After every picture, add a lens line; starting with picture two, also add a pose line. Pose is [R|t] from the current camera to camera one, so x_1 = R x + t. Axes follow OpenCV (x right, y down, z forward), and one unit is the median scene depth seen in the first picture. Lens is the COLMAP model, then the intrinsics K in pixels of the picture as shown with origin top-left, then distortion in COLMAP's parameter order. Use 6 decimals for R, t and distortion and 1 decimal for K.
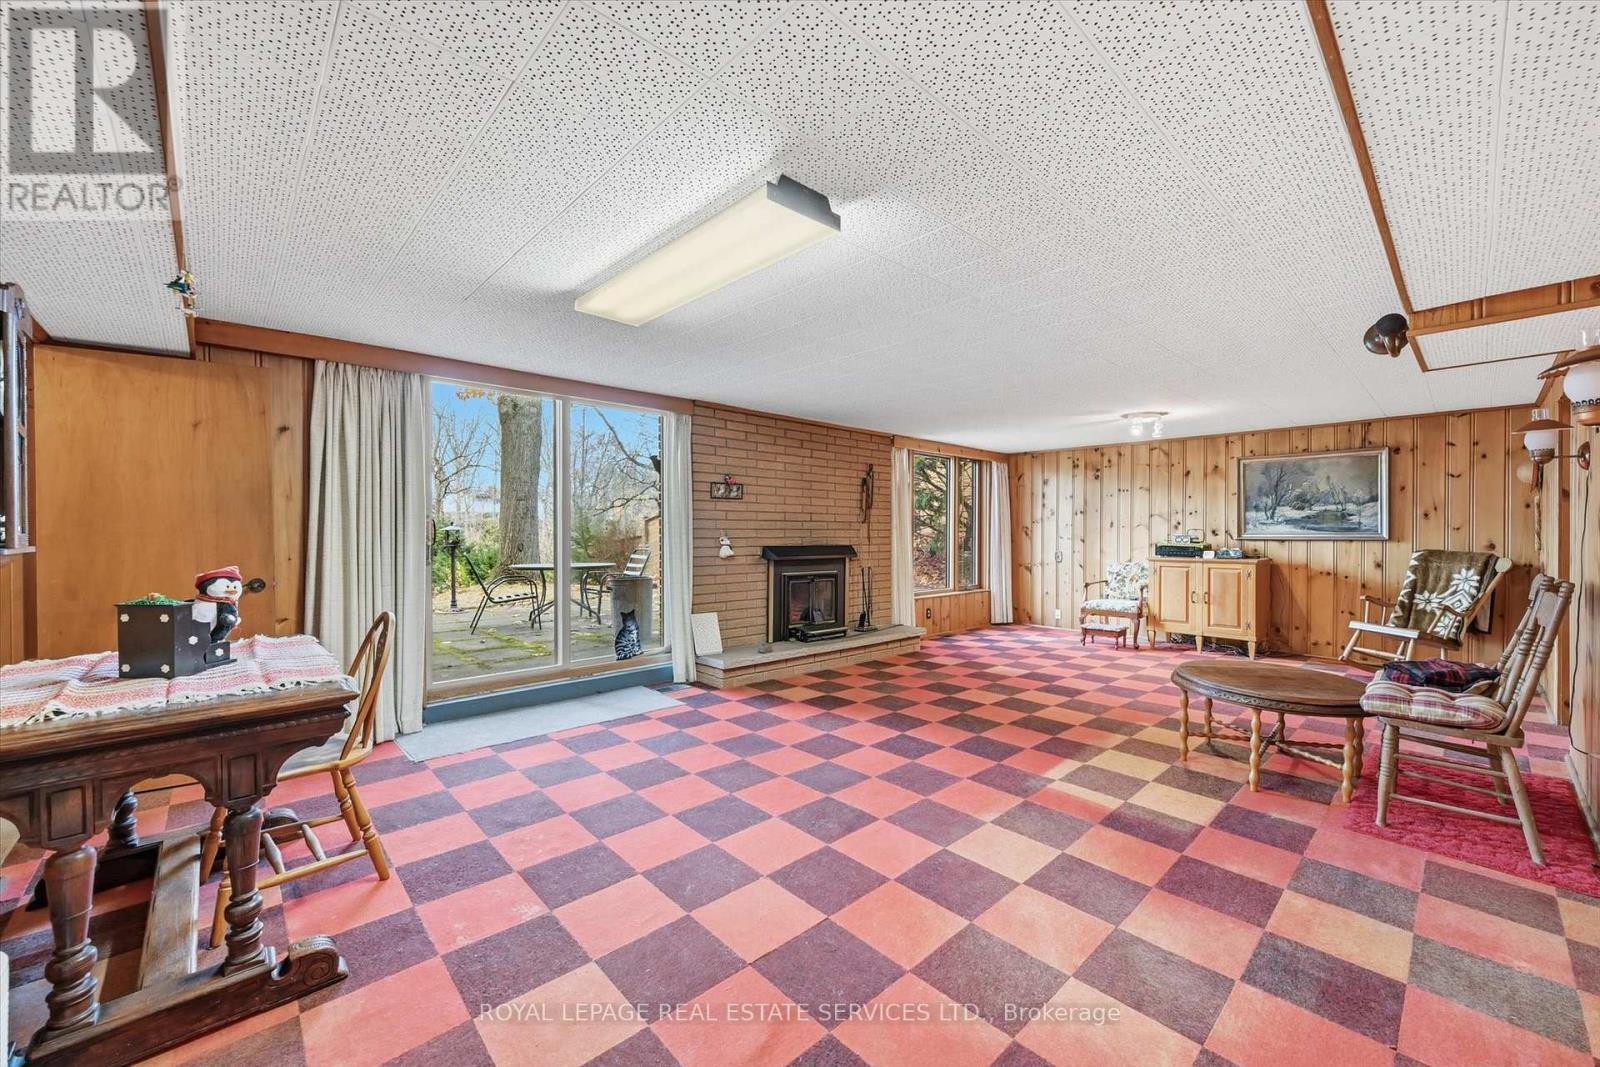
lens RADIAL K [[638.5, 0, 812.1], [0, 638.5, 532.4], [0, 0, 1]] dist [-0.000420, 0.000243]
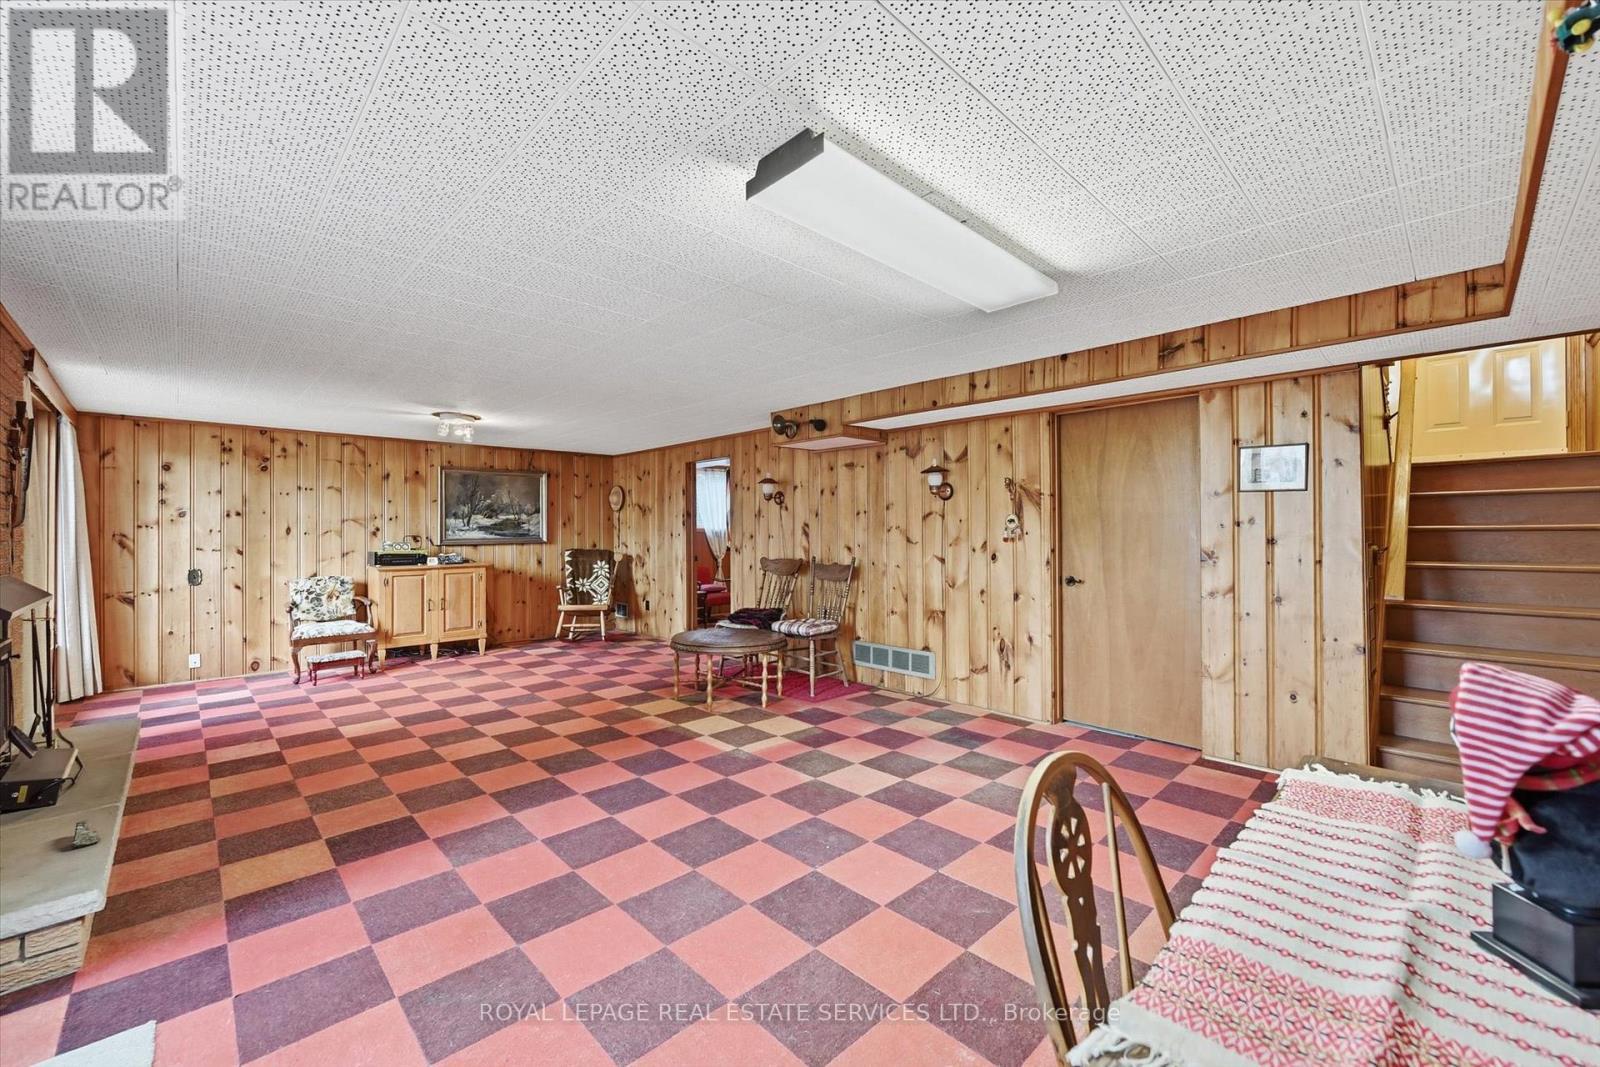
lens RADIAL K [[638.5, 0, 812.1], [0, 638.5, 532.4], [0, 0, 1]] dist [-0.000420, 0.000243]
pose [[-0.016572, -0.001880, 0.999861, -0.466595], [0.010282, 0.999945, 0.002050, -0.007073], [-0.999810, 0.010315, -0.016551, 0.512008]]
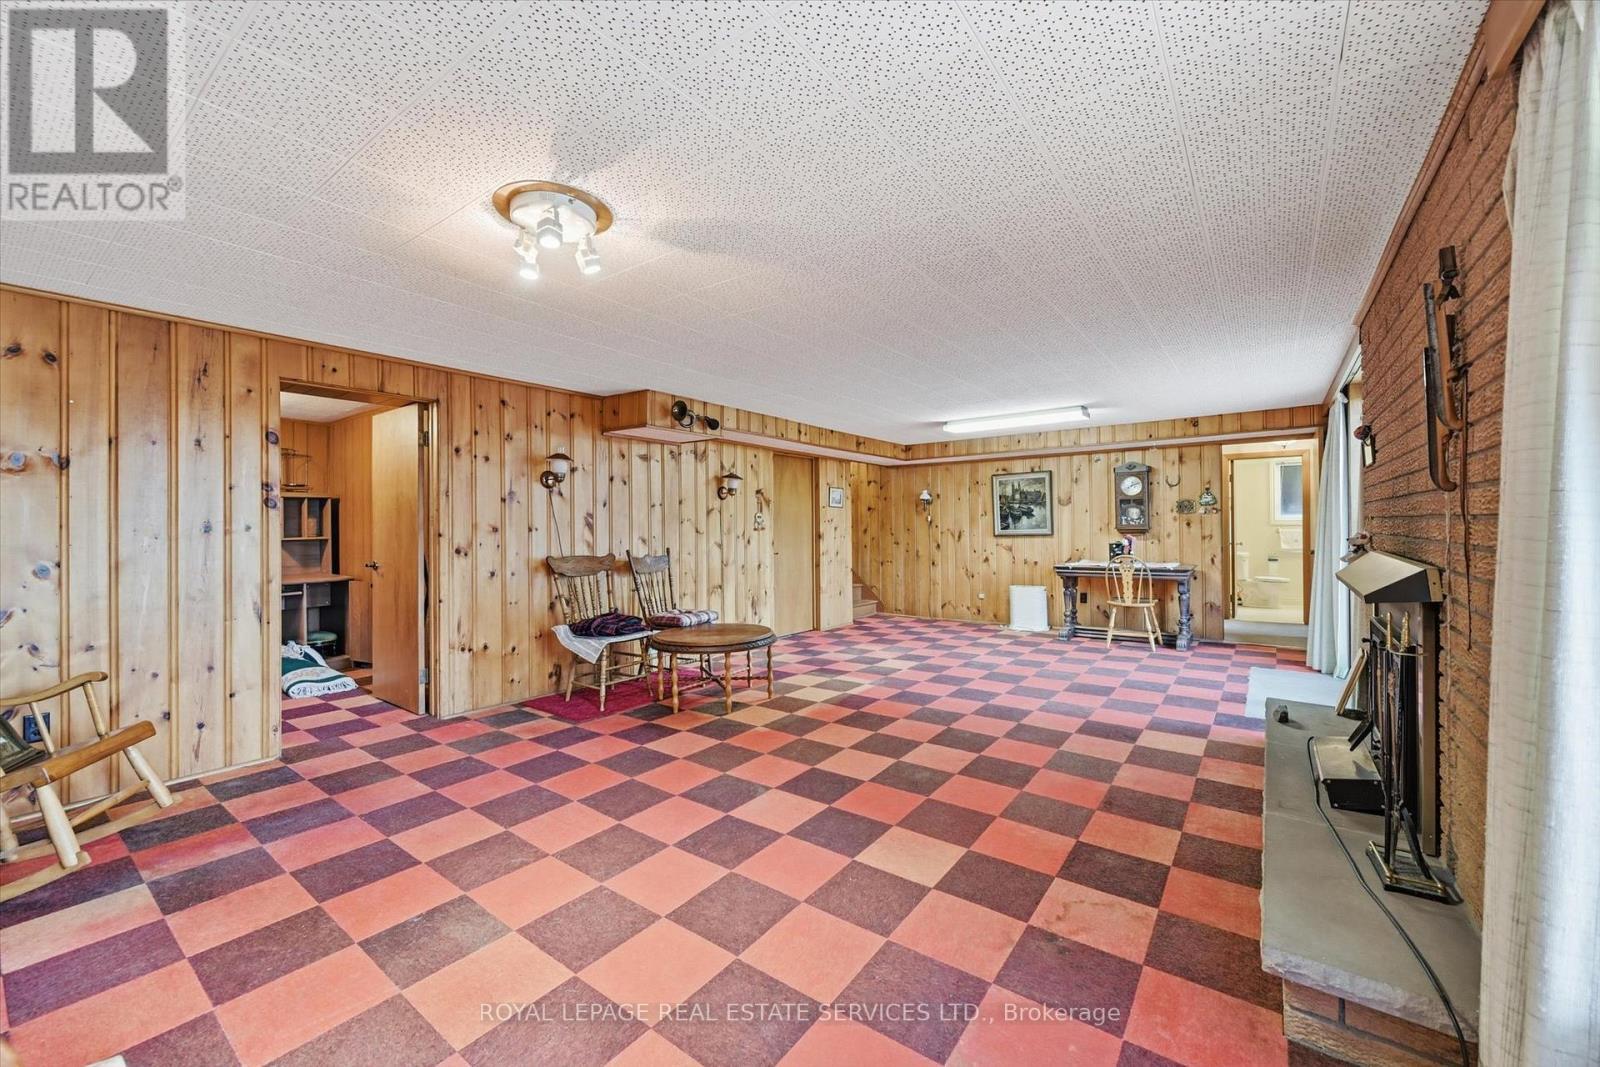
lens RADIAL K [[620.9, 0, 802.6], [0, 620.9, 531.3], [0, 0, 1]] dist [0.001529, 0.000040]
pose [[-0.986019, 0.008352, -0.166425, 0.462305], [0.006819, 0.999929, 0.009781, -0.001307], [0.166495, 0.008510, -0.986006, 1.445105]]
